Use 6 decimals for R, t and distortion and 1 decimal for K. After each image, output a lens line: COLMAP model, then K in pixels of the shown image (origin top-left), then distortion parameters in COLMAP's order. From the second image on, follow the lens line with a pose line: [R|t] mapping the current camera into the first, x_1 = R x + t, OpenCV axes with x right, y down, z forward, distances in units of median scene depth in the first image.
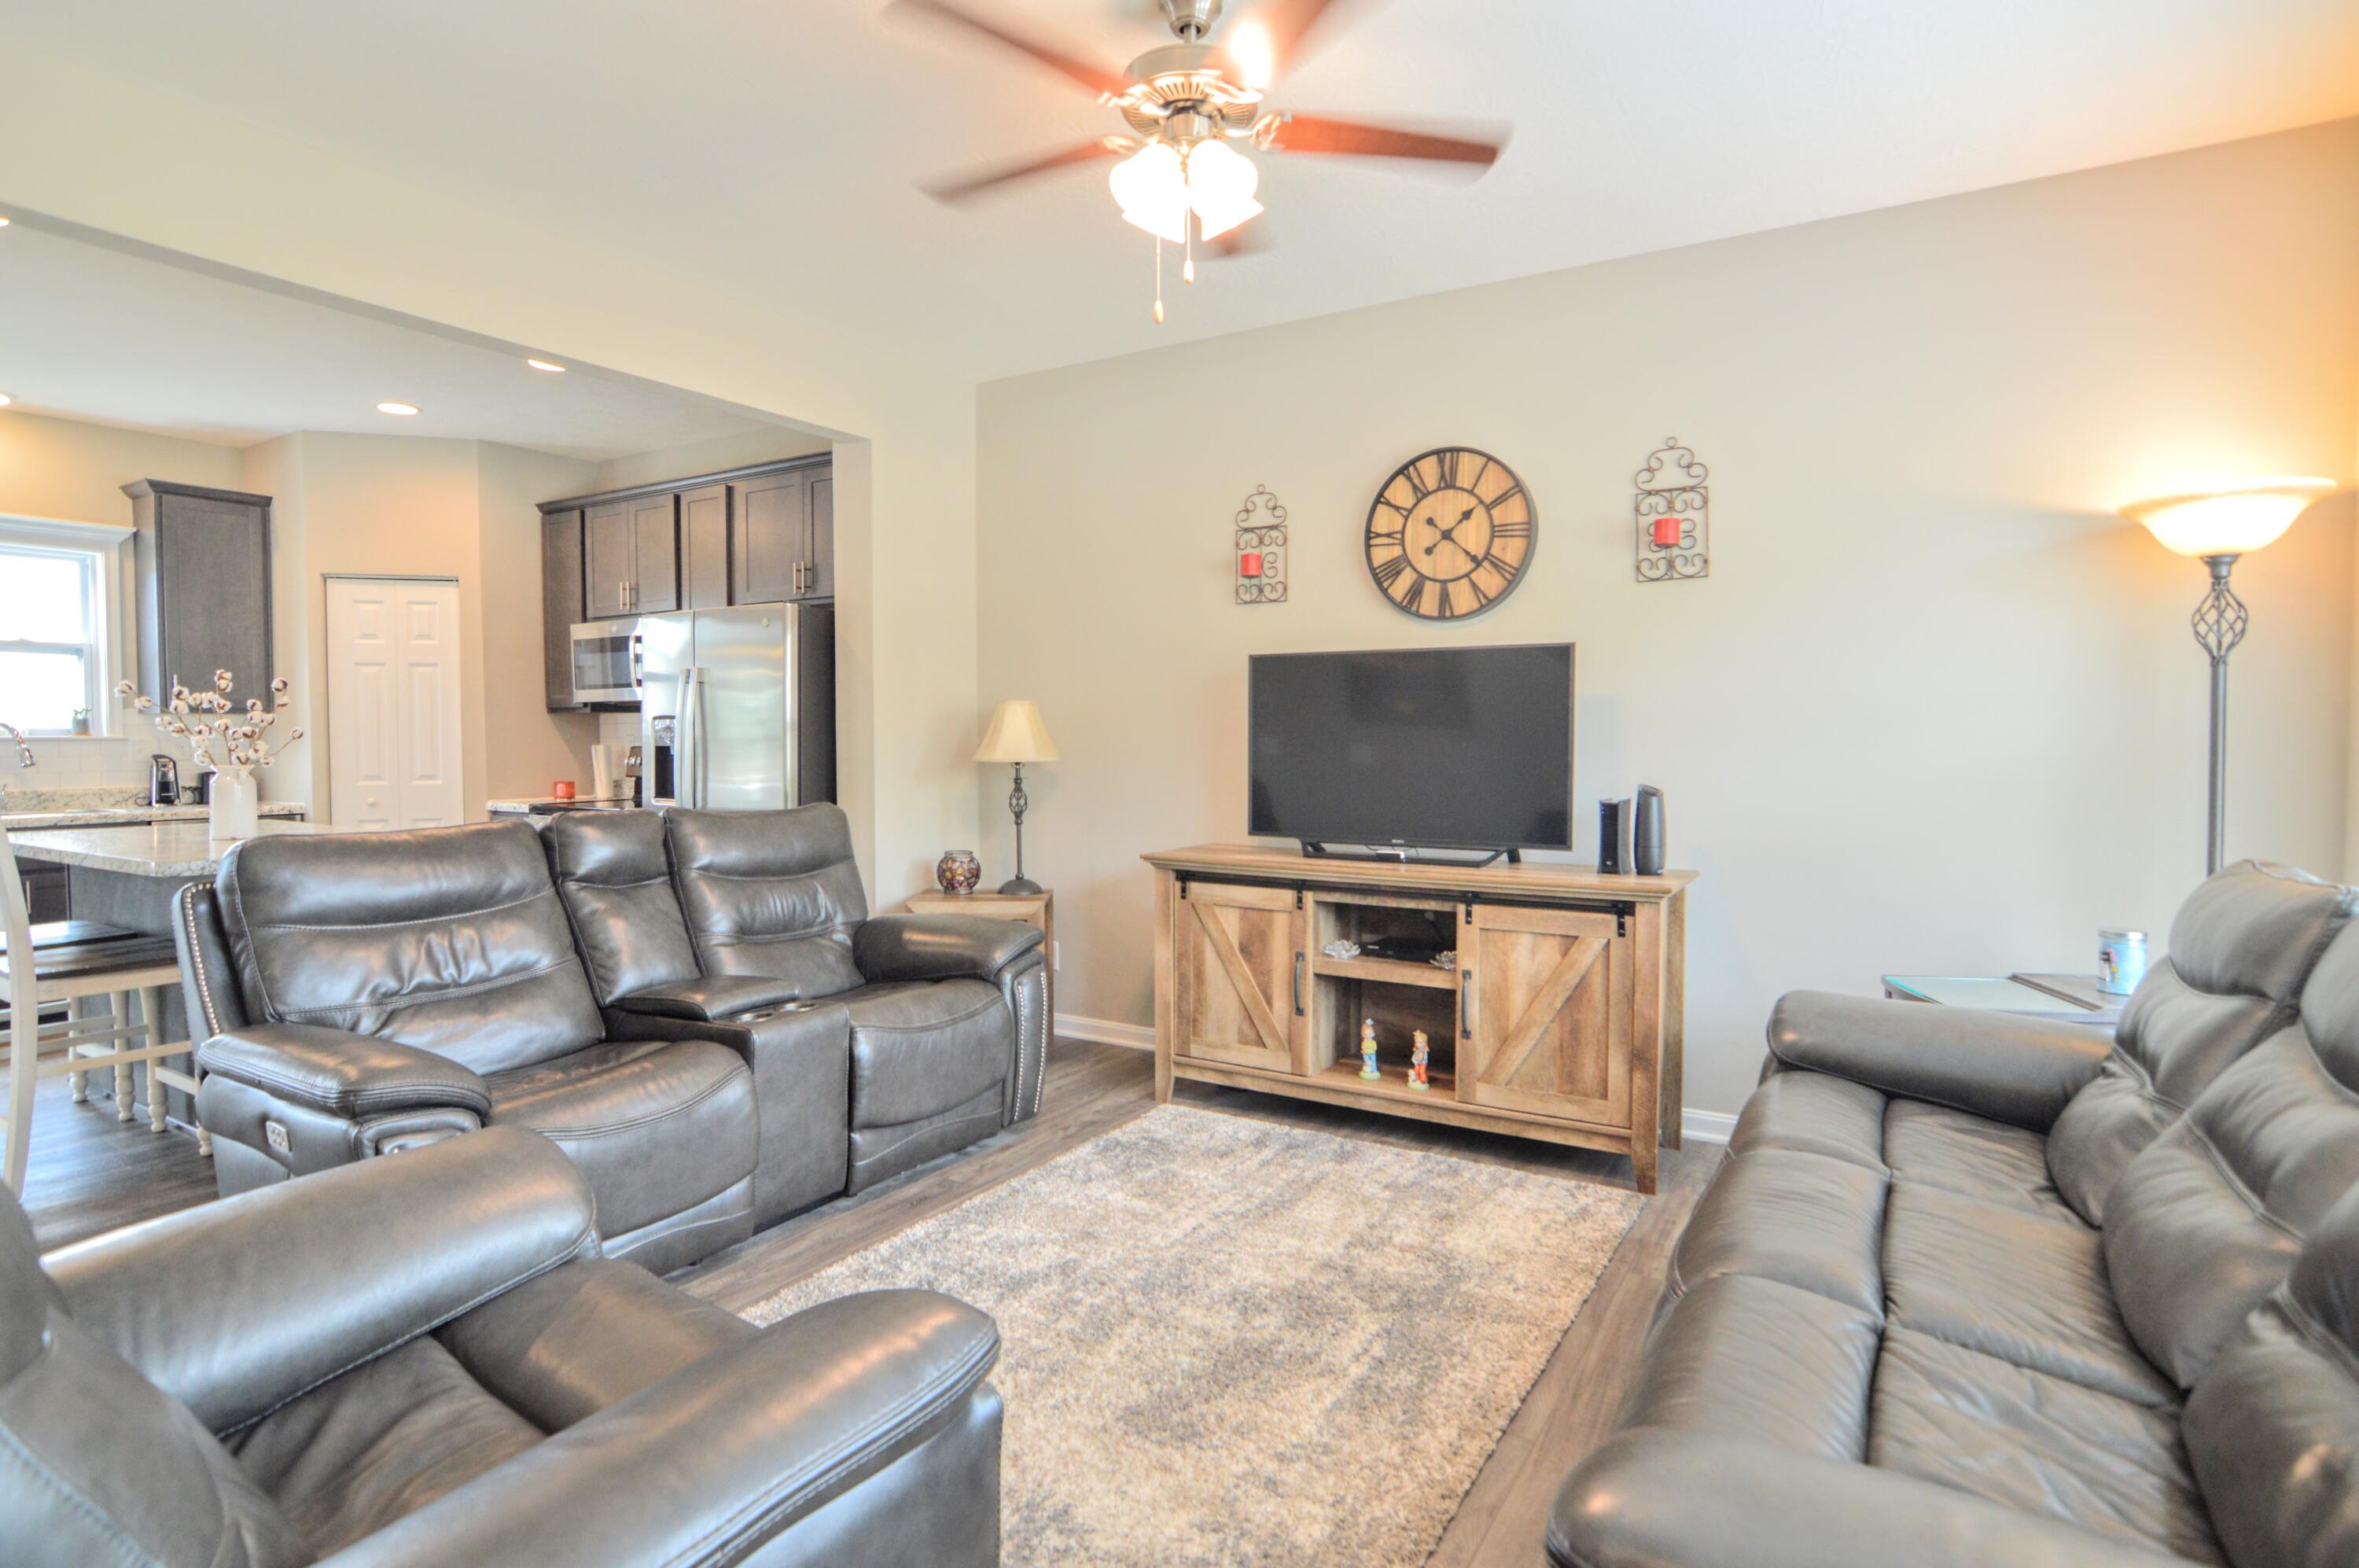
lens RADIAL K [[1191.2, 0, 1171.7], [0, 1191.2, 780.4], [0, 0, 1]] dist [-0.033149, 0.010286]
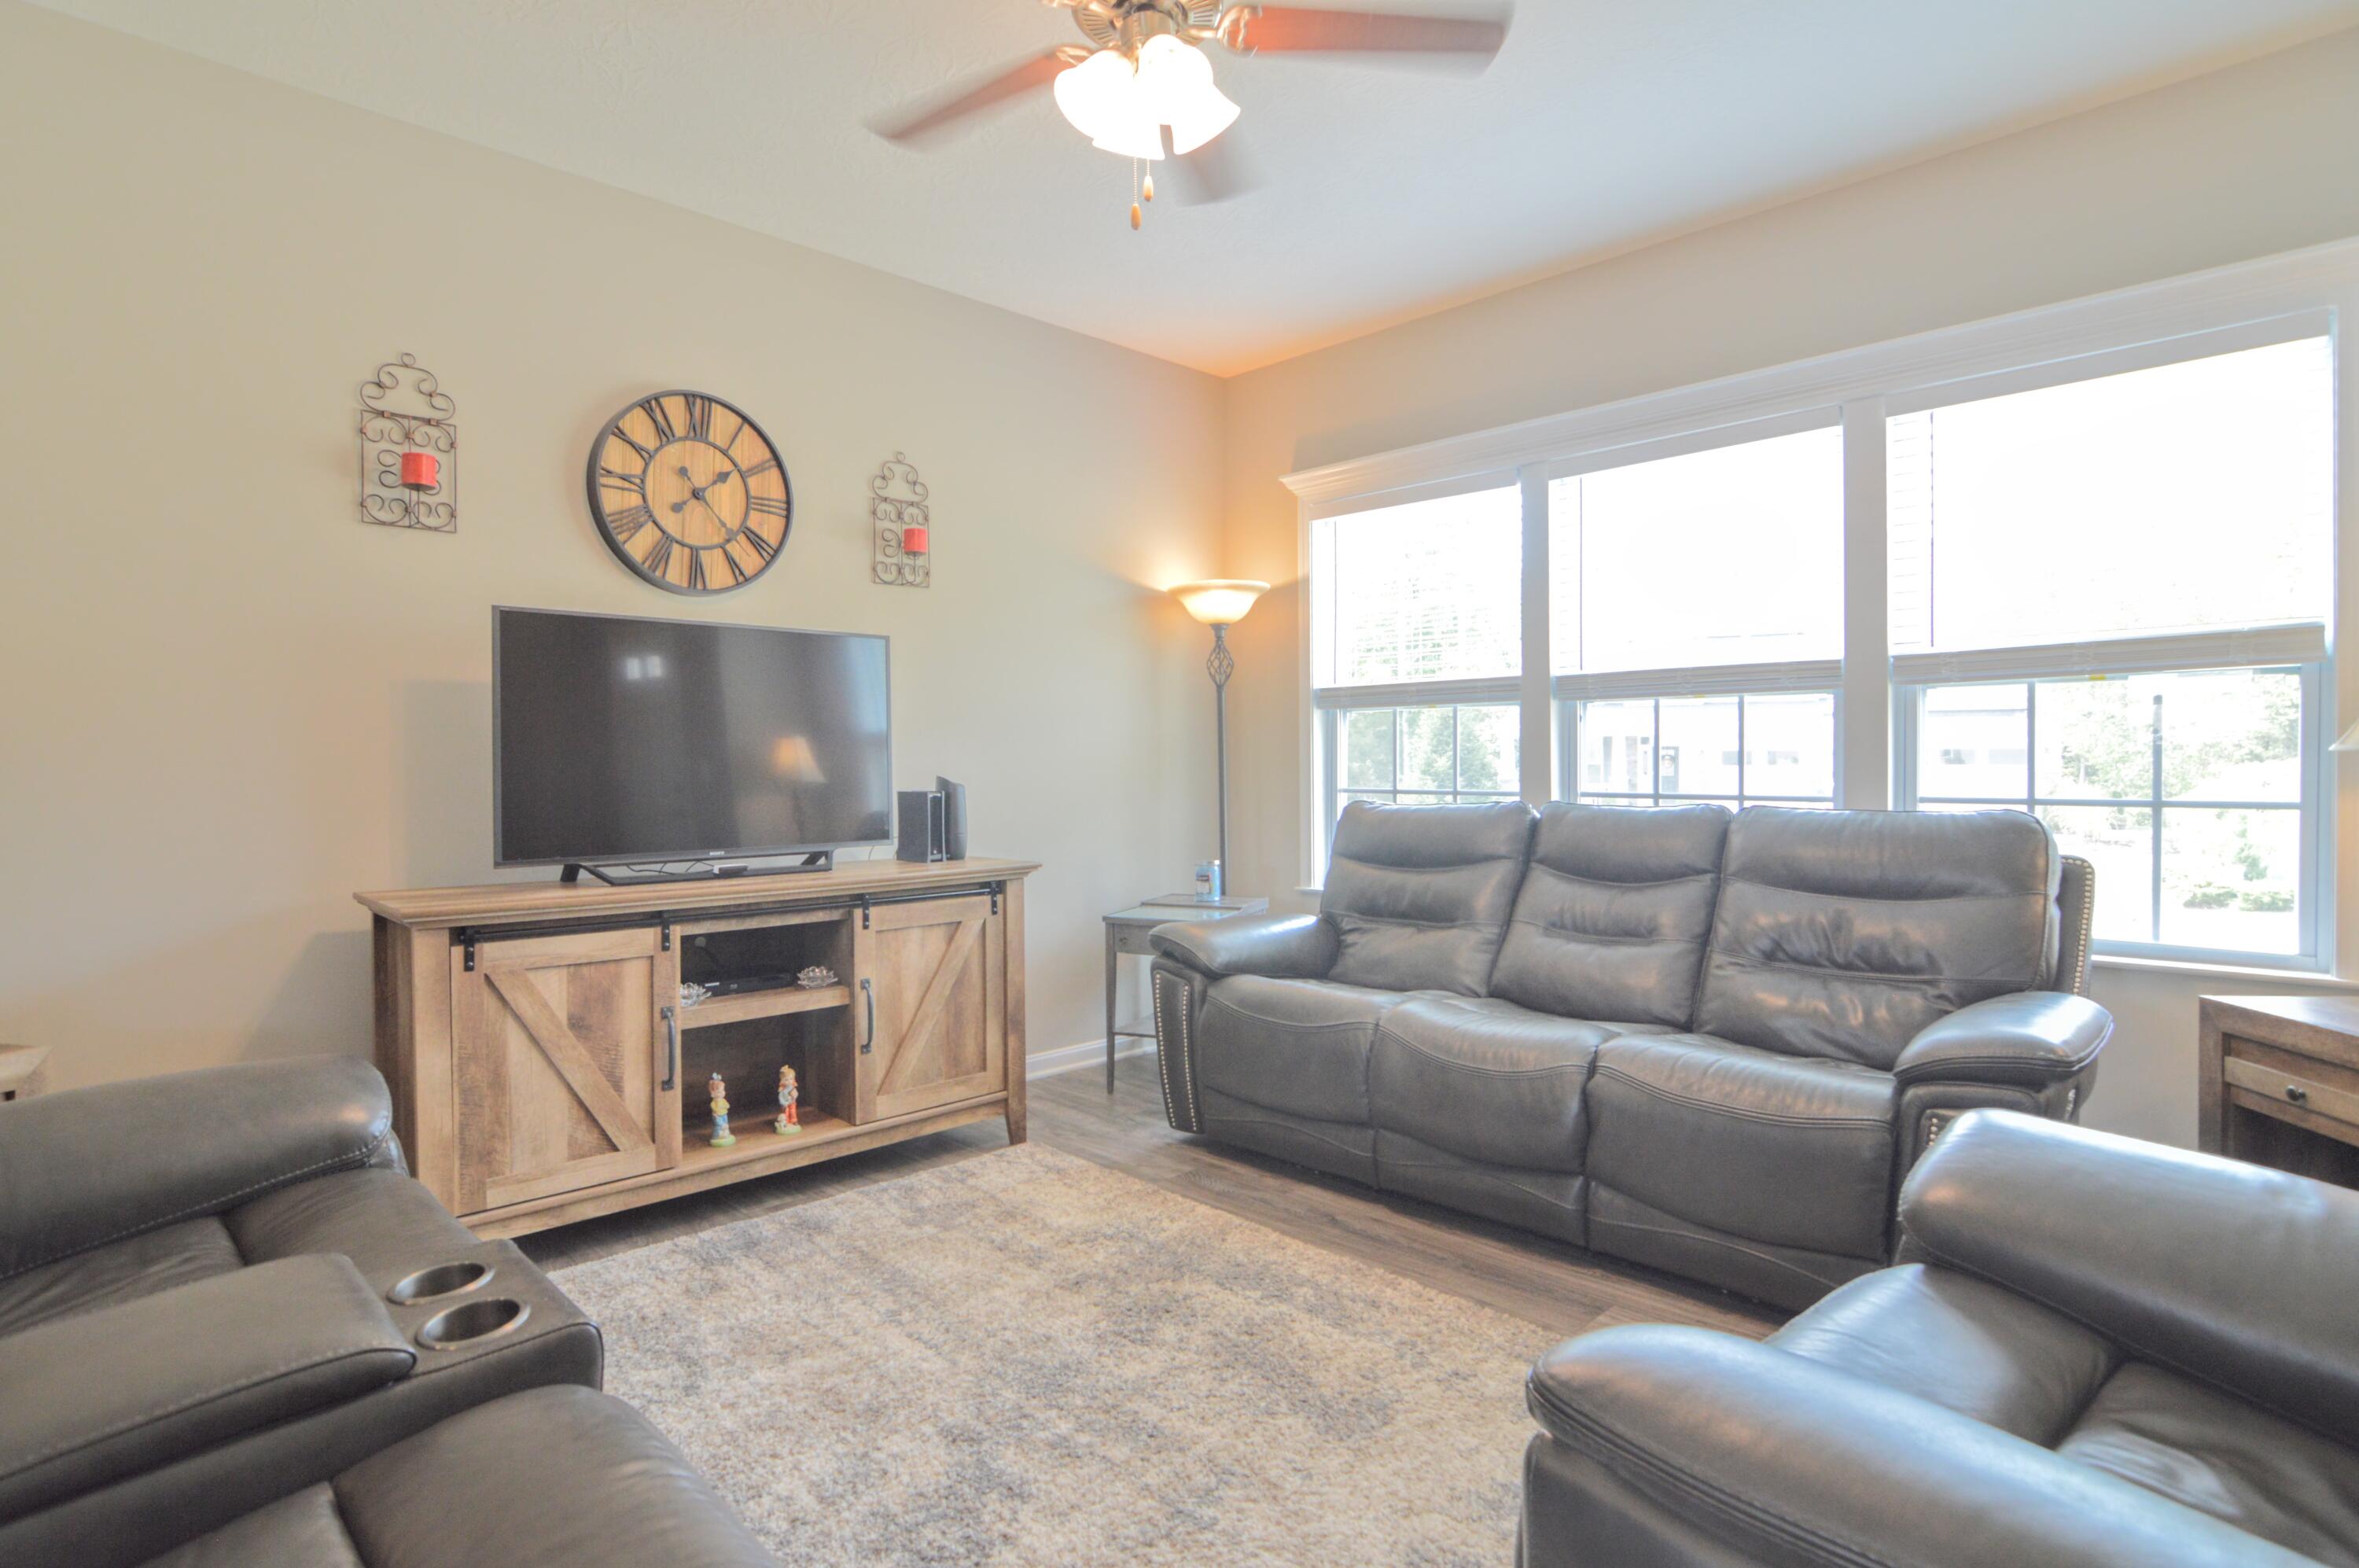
lens RADIAL K [[1191.2, 0, 1161.7], [0, 1191.2, 783.8], [0, 0, 1]] dist [-0.033149, 0.010286]
pose [[0.249987, -0.019646, 0.968050, -0.557060], [0.040856, 0.999118, 0.009726, 0.007554], [-0.967387, 0.037119, 0.250569, 0.511046]]
